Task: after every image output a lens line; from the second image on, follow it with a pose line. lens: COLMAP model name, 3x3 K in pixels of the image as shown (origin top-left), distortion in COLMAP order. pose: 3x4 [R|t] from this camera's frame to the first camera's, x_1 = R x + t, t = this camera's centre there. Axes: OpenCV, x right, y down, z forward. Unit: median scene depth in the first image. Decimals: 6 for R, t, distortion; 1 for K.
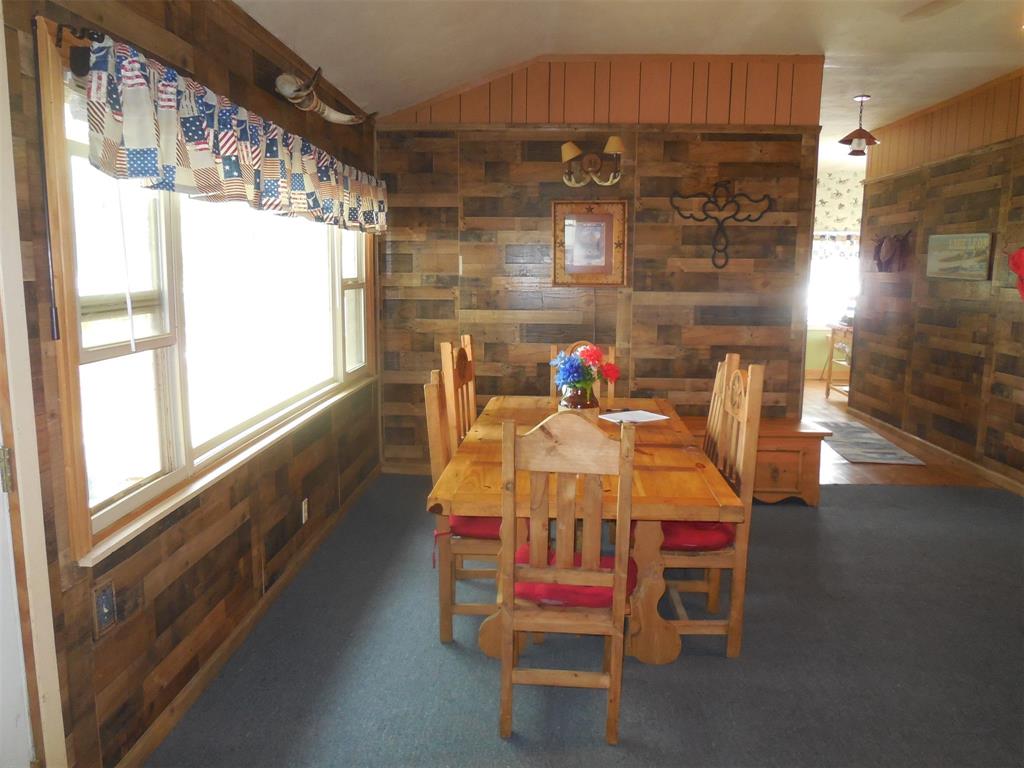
lens RADIAL K [[745.2, 0, 512.0], [0, 745.2, 384.0], [0, 0, 1]] dist [-0.044103, 0.007513]
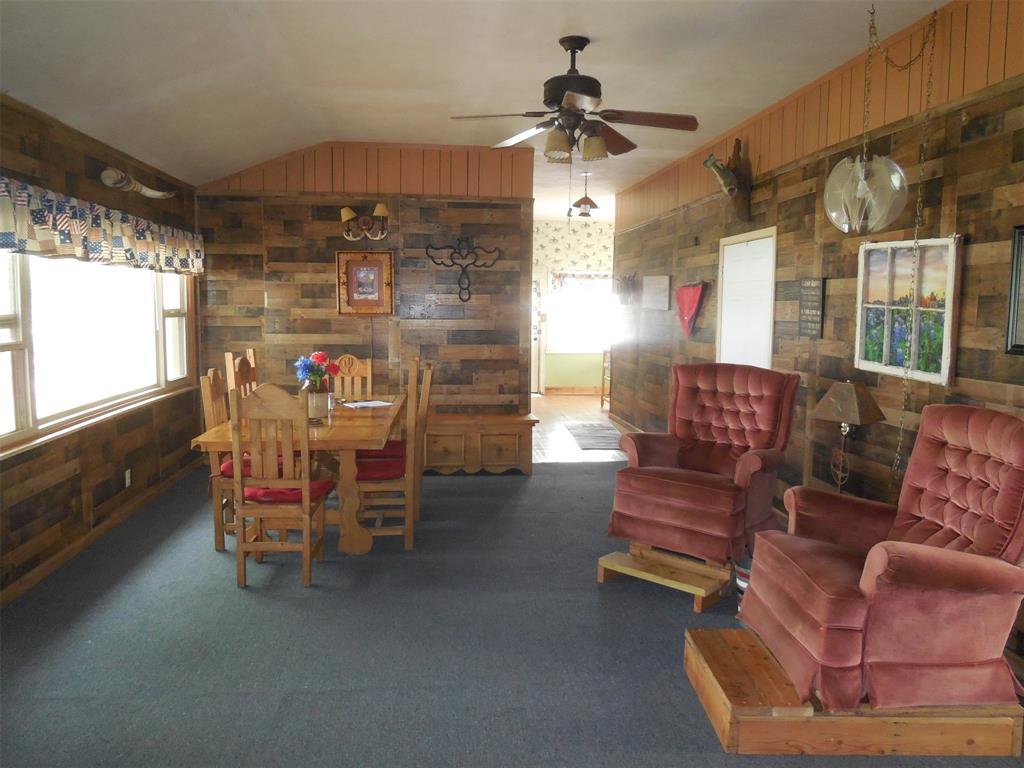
lens RADIAL K [[745.2, 0, 512.0], [0, 745.2, 384.0], [0, 0, 1]] dist [-0.044103, 0.007513]
pose [[0.987928, -0.013489, 0.154325, 0.161432], [0.020598, 0.998794, -0.044563, 0.055875], [-0.153538, 0.047204, 0.987015, -0.344445]]
